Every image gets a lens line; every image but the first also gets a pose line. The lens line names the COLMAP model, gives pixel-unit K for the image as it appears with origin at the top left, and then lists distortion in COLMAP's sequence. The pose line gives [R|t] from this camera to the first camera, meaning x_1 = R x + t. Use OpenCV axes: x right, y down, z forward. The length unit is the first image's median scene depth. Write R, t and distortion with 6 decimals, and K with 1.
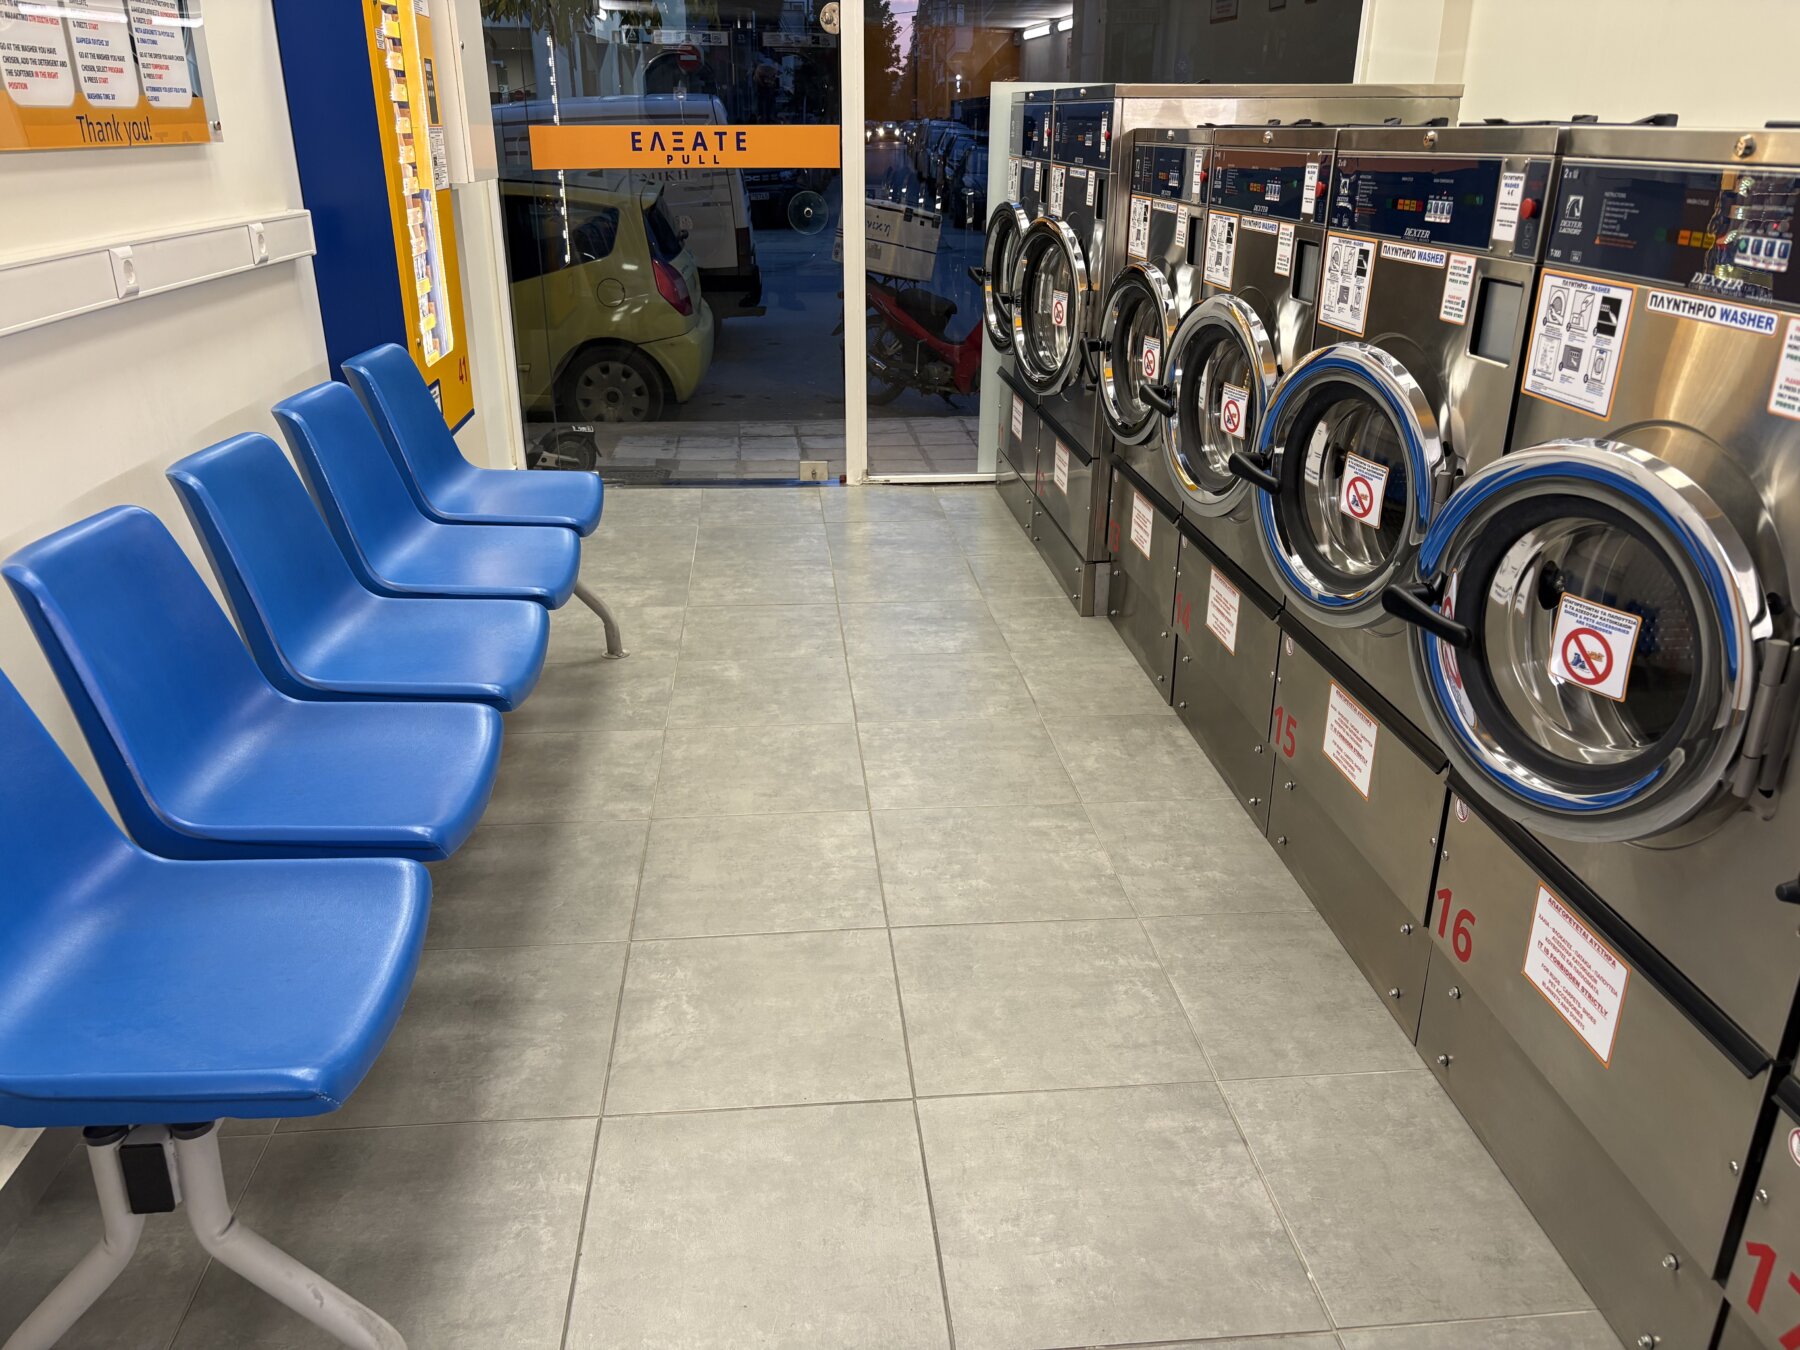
lens RADIAL K [[1359.1, 0, 898.0], [0, 1359.1, 681.1], [0, 0, 1]] dist [0.012395, -0.004461]
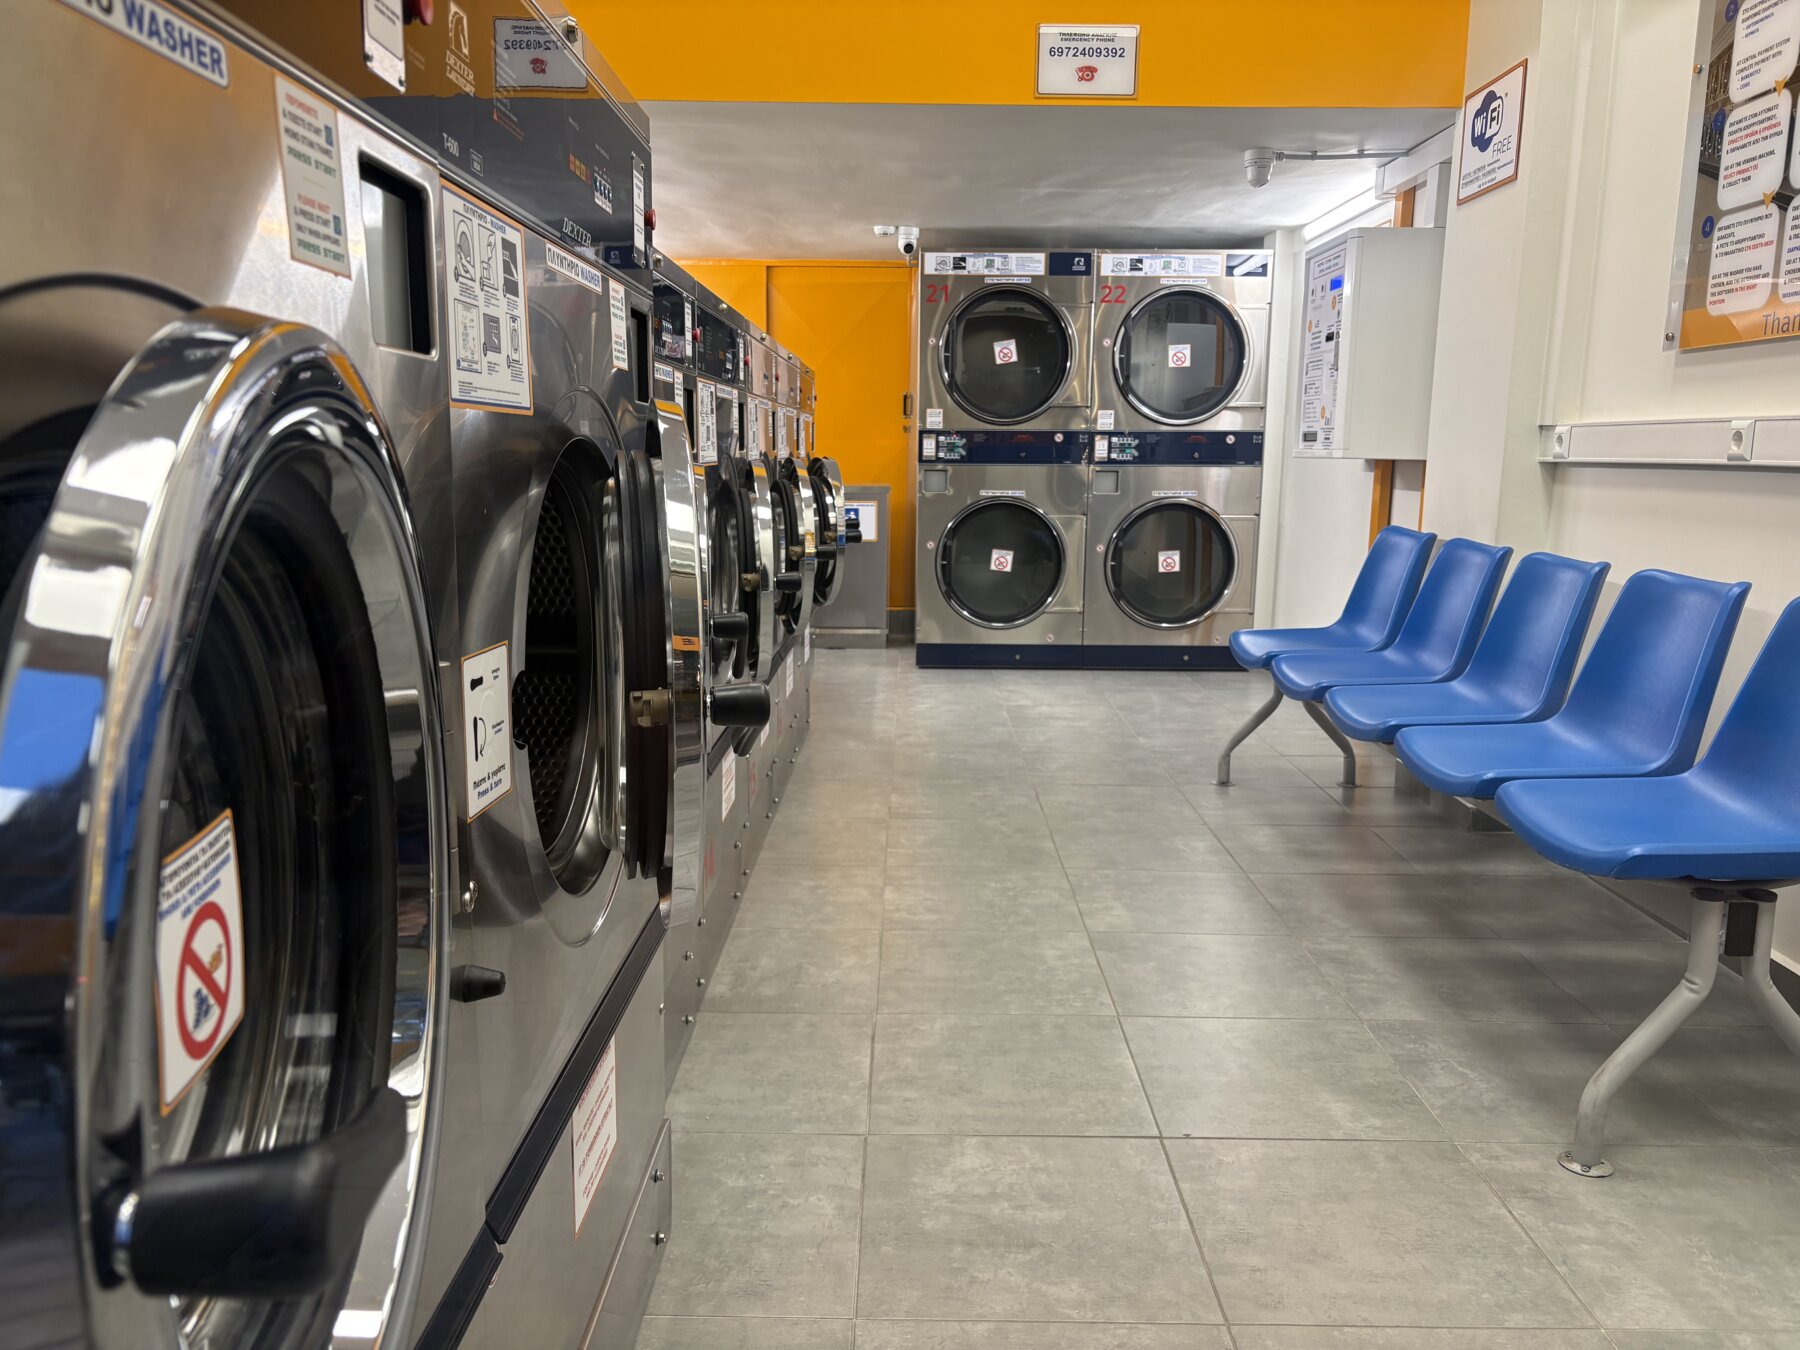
lens RADIAL K [[1359.1, 0, 896.9], [0, 1359.1, 671.6], [0, 0, 1]] dist [0.012395, -0.004461]
pose [[-0.994364, -0.032854, 0.100801, 0.022932], [0.023791, 0.857377, 0.514139, -0.544348], [-0.103316, 0.513639, -0.851763, 1.581285]]
